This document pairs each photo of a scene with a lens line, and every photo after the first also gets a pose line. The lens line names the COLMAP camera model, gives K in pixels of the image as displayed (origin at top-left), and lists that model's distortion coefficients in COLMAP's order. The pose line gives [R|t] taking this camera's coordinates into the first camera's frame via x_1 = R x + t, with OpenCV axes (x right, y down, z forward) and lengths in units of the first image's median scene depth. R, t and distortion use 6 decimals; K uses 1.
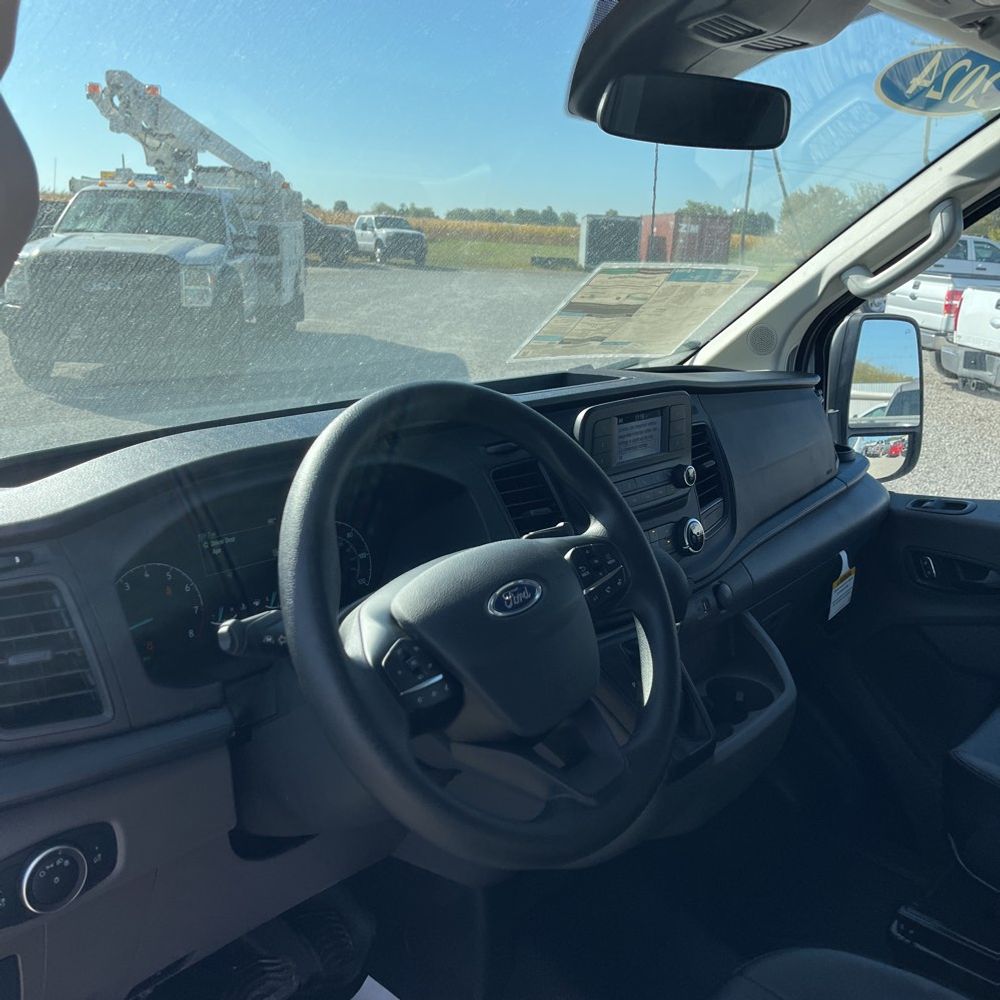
lens RADIAL K [[1027.8, 0, 502.8], [0, 1027.8, 498.1], [0, 0, 1]] dist [0.051195, -0.005762]
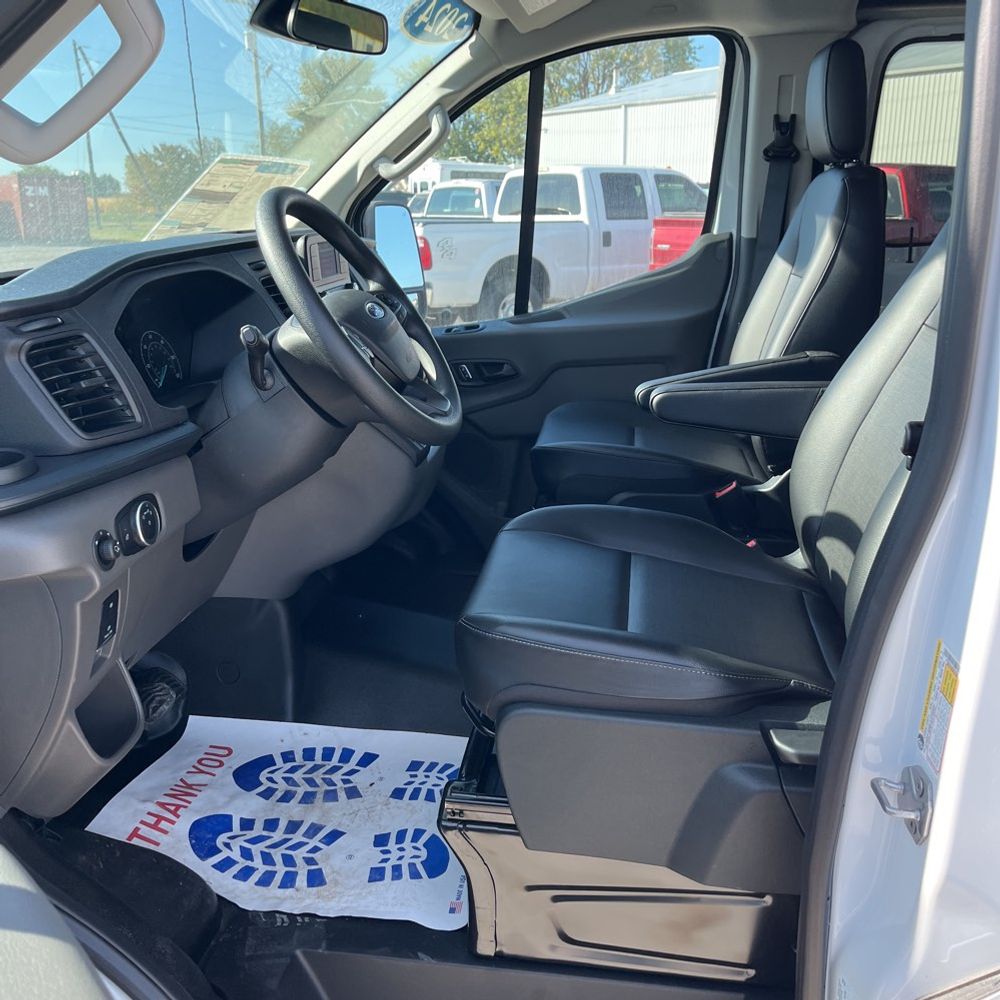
lens RADIAL K [[1027.4, 0, 495.9], [0, 1027.4, 509.6], [0, 0, 1]] dist [0.036800, 0.007359]
pose [[0.829863, -0.209782, 0.517028, -0.346237], [0.187143, 0.977603, 0.096280, 0.131392], [-0.525646, 0.016859, 0.850536, -0.237497]]
